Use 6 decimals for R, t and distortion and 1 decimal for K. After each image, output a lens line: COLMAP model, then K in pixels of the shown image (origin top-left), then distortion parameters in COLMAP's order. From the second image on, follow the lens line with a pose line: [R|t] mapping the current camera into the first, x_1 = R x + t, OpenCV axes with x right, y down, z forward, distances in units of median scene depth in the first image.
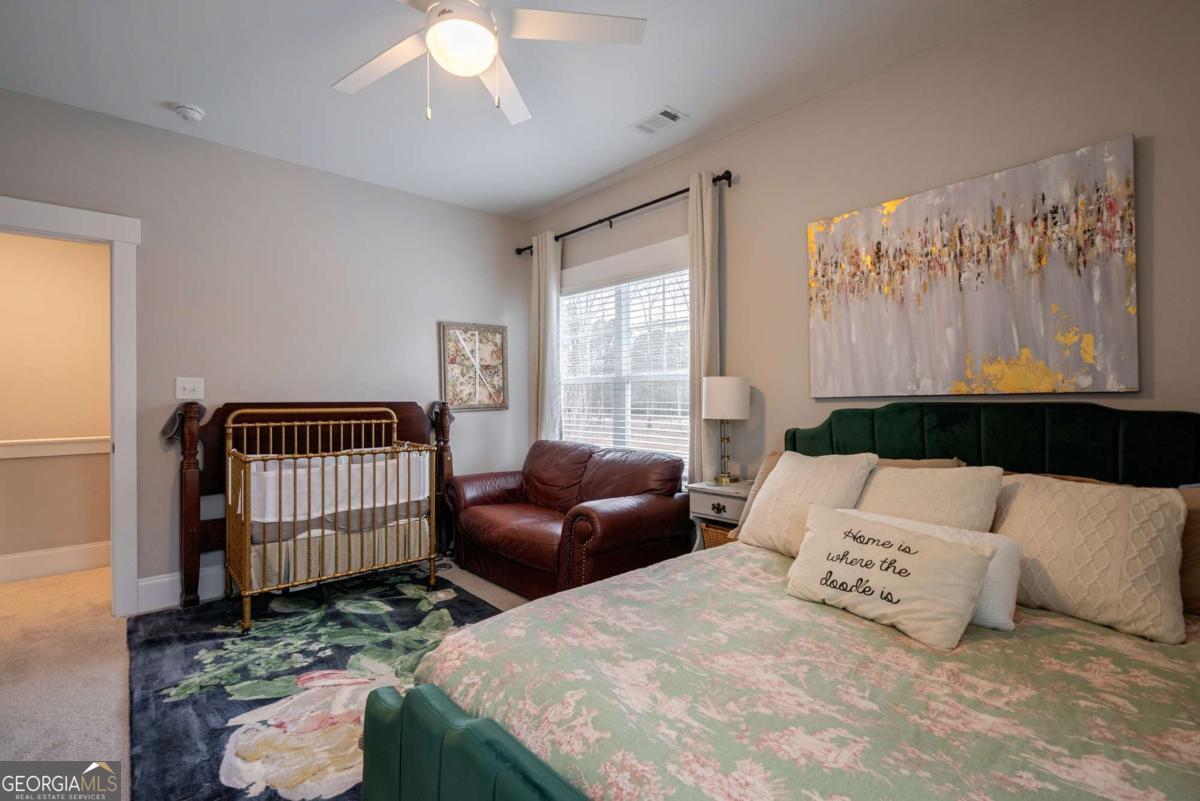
lens RADIAL K [[542.6, 0, 603.4], [0, 542.6, 396.0], [0, 0, 1]] dist [-0.001241, -0.000470]
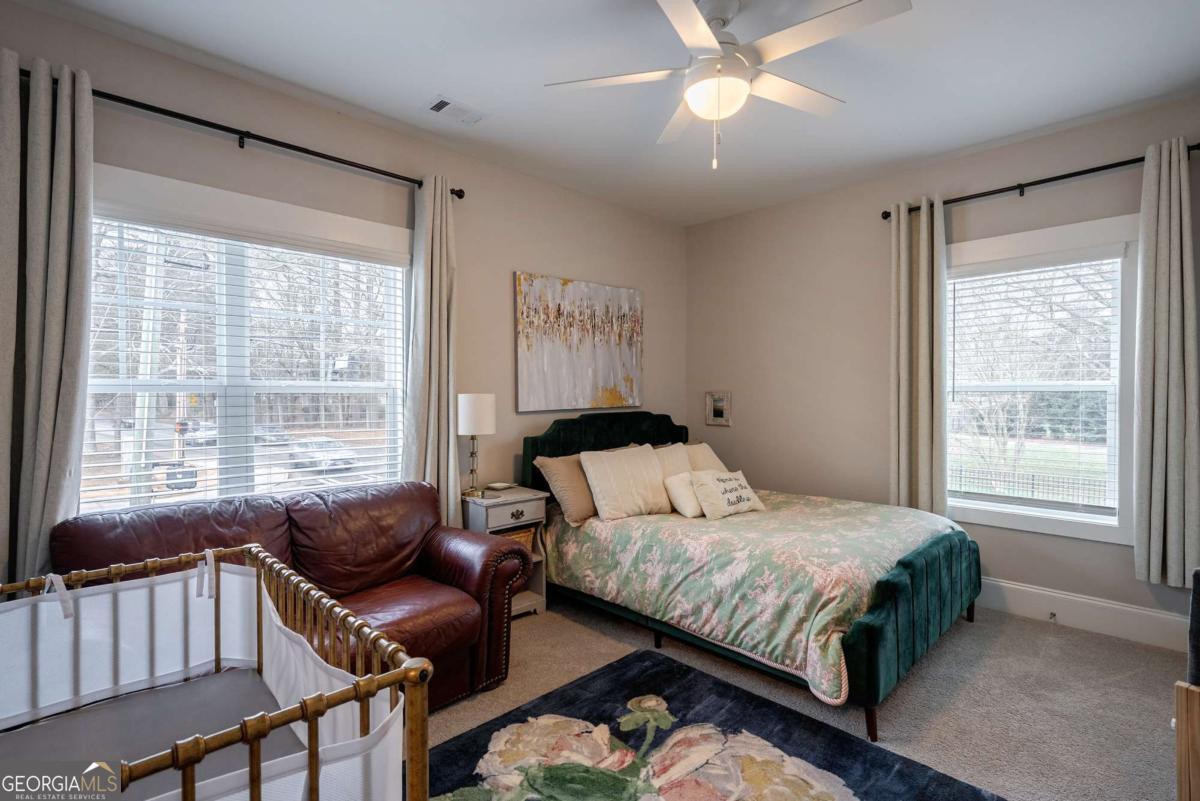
lens RADIAL K [[557.2, 0, 600.0], [0, 557.2, 400.5], [0, 0, 1]] dist [-0.001548, -0.000206]
pose [[-0.031826, -0.001943, 0.999492, -1.005820], [0.003845, 0.999990, 0.002066, -0.027654], [-0.999486, 0.003909, -0.031818, 0.953540]]
